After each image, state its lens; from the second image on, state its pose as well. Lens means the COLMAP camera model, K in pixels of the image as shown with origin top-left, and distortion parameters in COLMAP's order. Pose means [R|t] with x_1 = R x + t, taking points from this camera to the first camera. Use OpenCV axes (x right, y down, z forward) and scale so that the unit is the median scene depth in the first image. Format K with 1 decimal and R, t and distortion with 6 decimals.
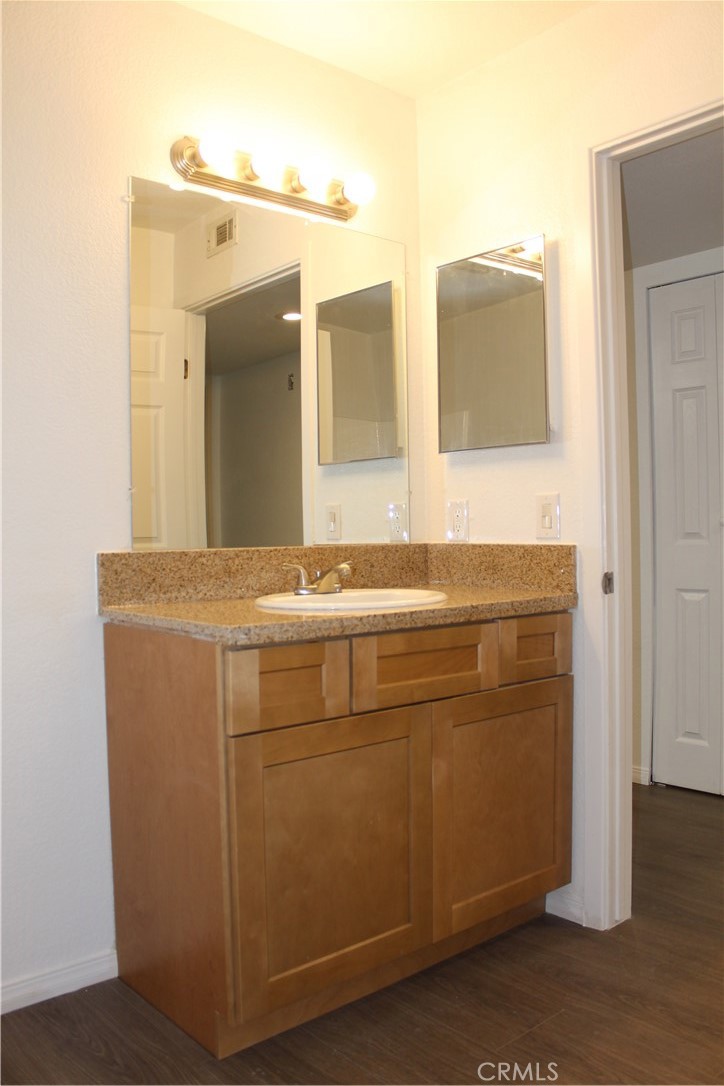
lens RADIAL K [[884.1, 0, 362.7], [0, 884.1, 537.6], [0, 0, 1]] dist [-0.071112, 0.010756]
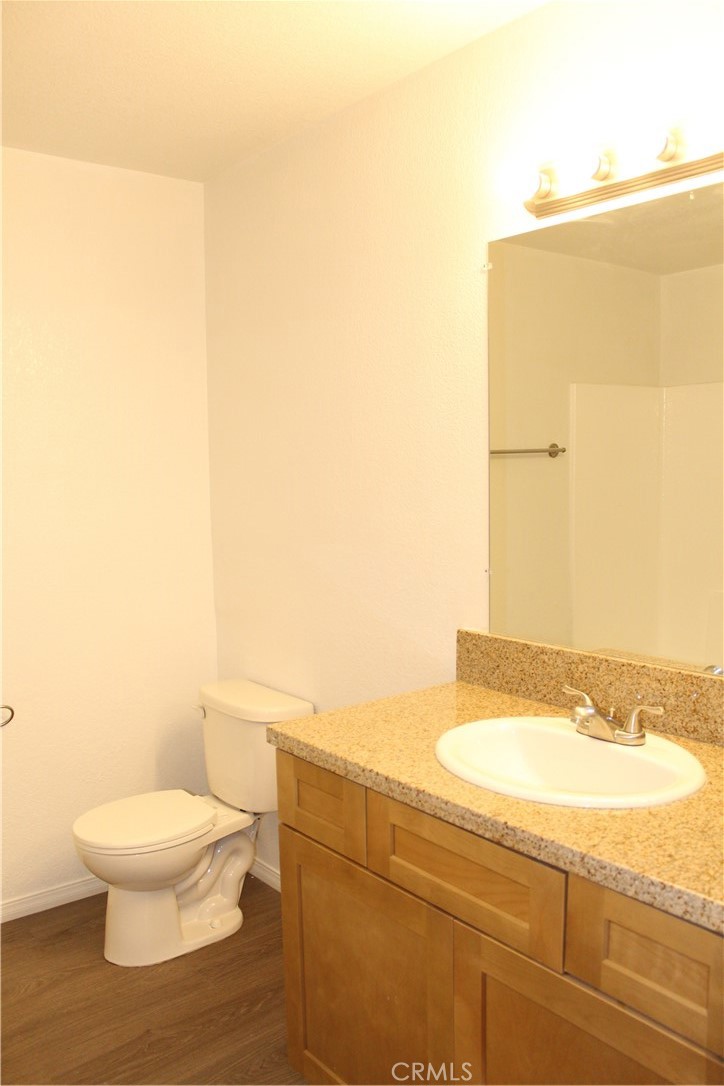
lens RADIAL K [[884.1, 0, 363.5], [0, 884.1, 545.0], [0, 0, 1]] dist [-0.071112, 0.010756]
pose [[-0.017623, 0.105701, -0.994242, 0.710469], [0.006059, 0.994389, 0.105609, -0.186826], [0.999826, -0.004163, -0.018165, 0.862381]]
